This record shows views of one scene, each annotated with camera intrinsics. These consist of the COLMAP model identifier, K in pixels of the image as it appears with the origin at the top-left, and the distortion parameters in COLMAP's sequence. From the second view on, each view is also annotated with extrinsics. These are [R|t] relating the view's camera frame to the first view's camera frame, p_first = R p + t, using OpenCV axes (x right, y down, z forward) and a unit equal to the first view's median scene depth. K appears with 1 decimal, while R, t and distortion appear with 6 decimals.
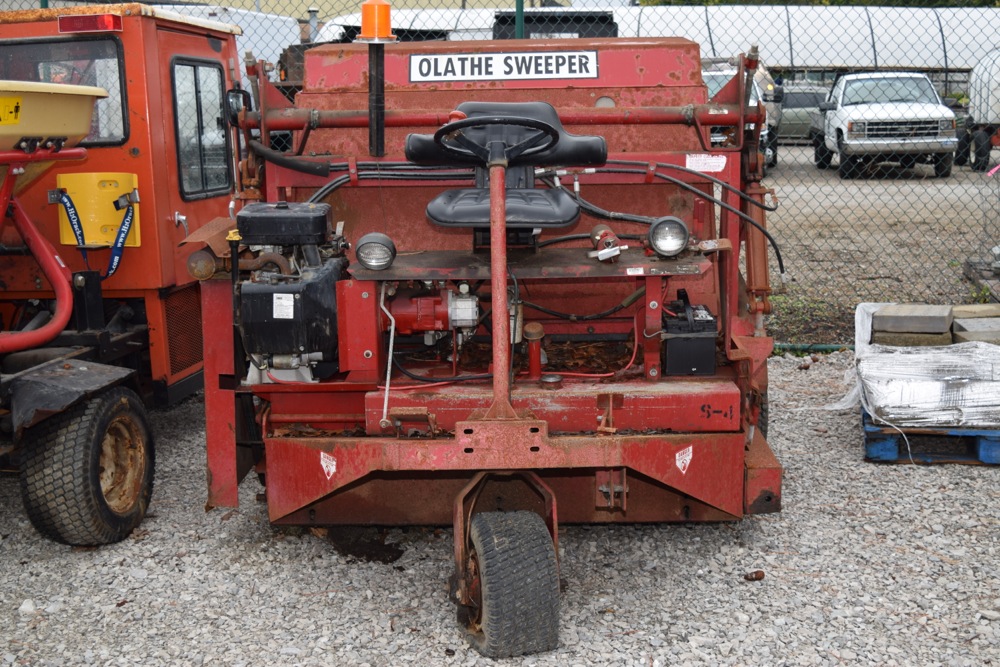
lens RADIAL K [[1258.4, 0, 500.0], [0, 1258.4, 333.5], [0, 0, 1]] dist [-0.038835, -0.010766]
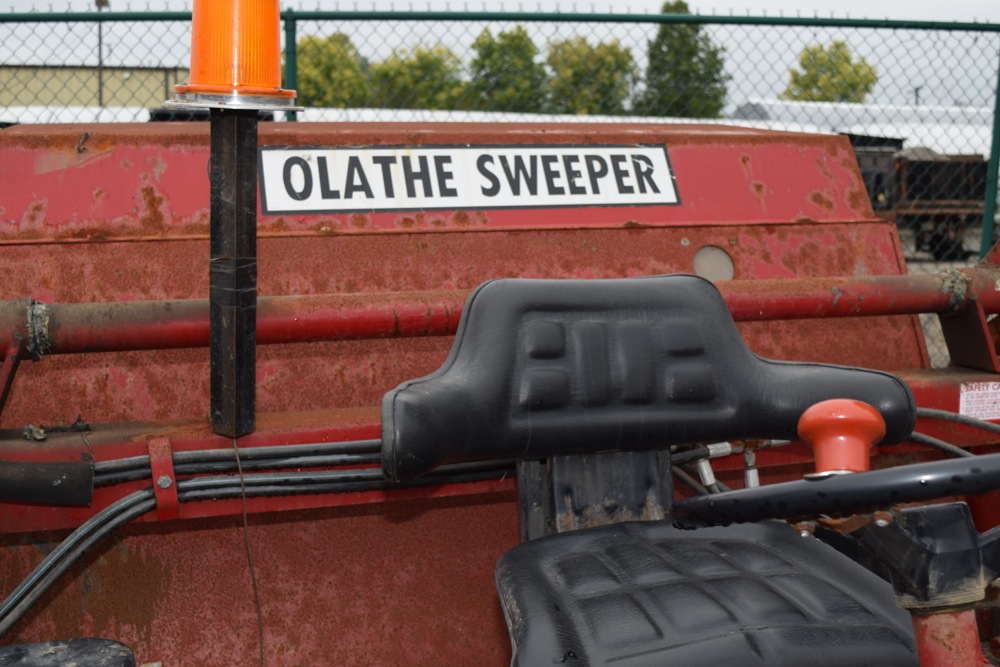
lens RADIAL K [[1124.3, 0, 500.0], [0, 1124.3, 333.5], [0, 0, 1]] dist [-0.055151, 0.003235]
pose [[0.948587, -0.035176, 0.314555, -0.117390], [0.054418, 0.997132, -0.052597, -0.139590], [-0.311803, 0.067010, 0.947781, 0.640382]]
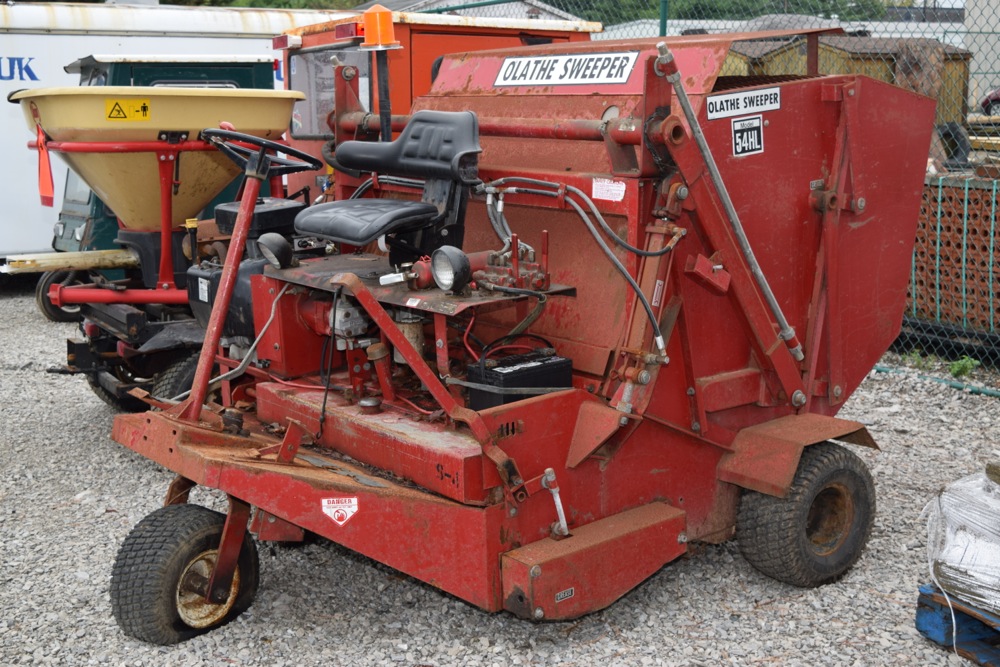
lens RADIAL K [[1326.5, 0, 500.0], [0, 1326.5, 333.5], [0, 0, 1]] dist [-0.028310, -0.025753]
pose [[0.620992, 0.151481, -0.769040, 0.752921], [-0.145403, 0.986381, 0.076881, -0.093448], [0.770212, 0.064078, 0.634560, 0.376836]]
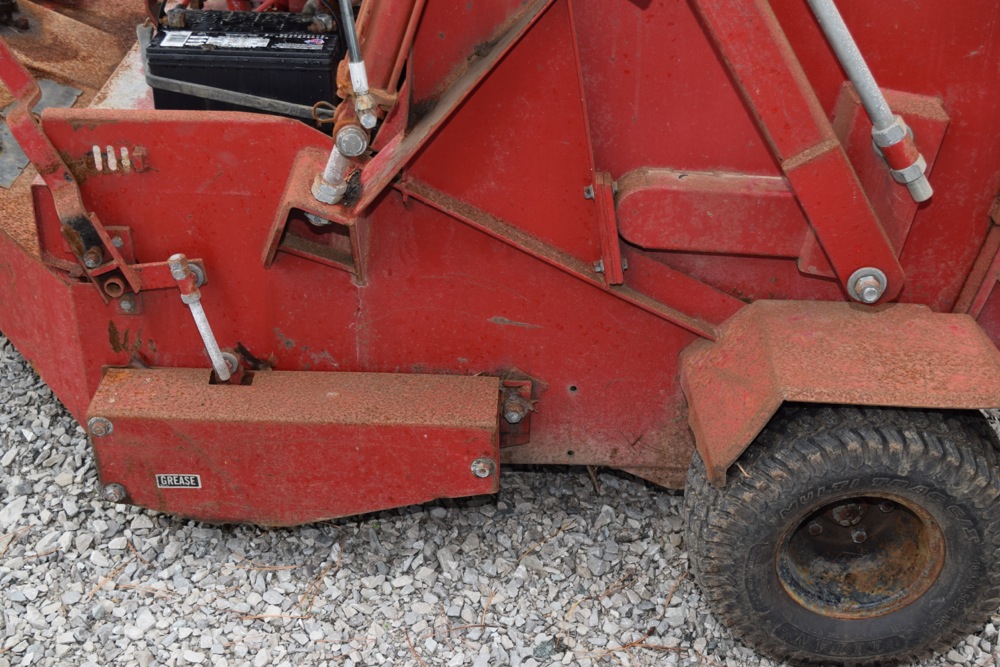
lens RADIAL K [[1377.1, 0, 500.0], [0, 1377.1, 333.5], [0, 0, 1]] dist [-0.029071, -0.008216]
pose [[-0.021459, 0.541810, -0.840227, 0.539306], [-0.239458, 0.813173, 0.530480, -0.181402], [0.970669, 0.212583, 0.112291, 0.950949]]
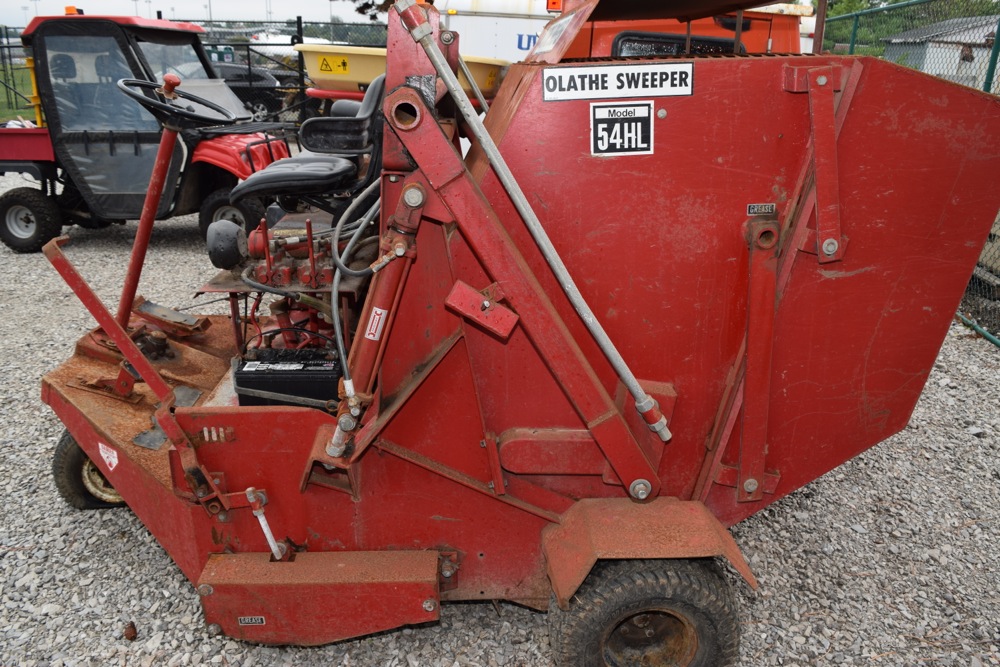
lens RADIAL K [[785.4, 0, 500.0], [0, 785.4, 333.5], [0, 0, 1]] dist [-0.097674, 0.028211]
pose [[0.048187, 0.347338, -0.936501, 0.541433], [-0.227965, 0.916669, 0.328253, -0.196415], [0.972476, 0.197672, 0.123352, 0.959390]]
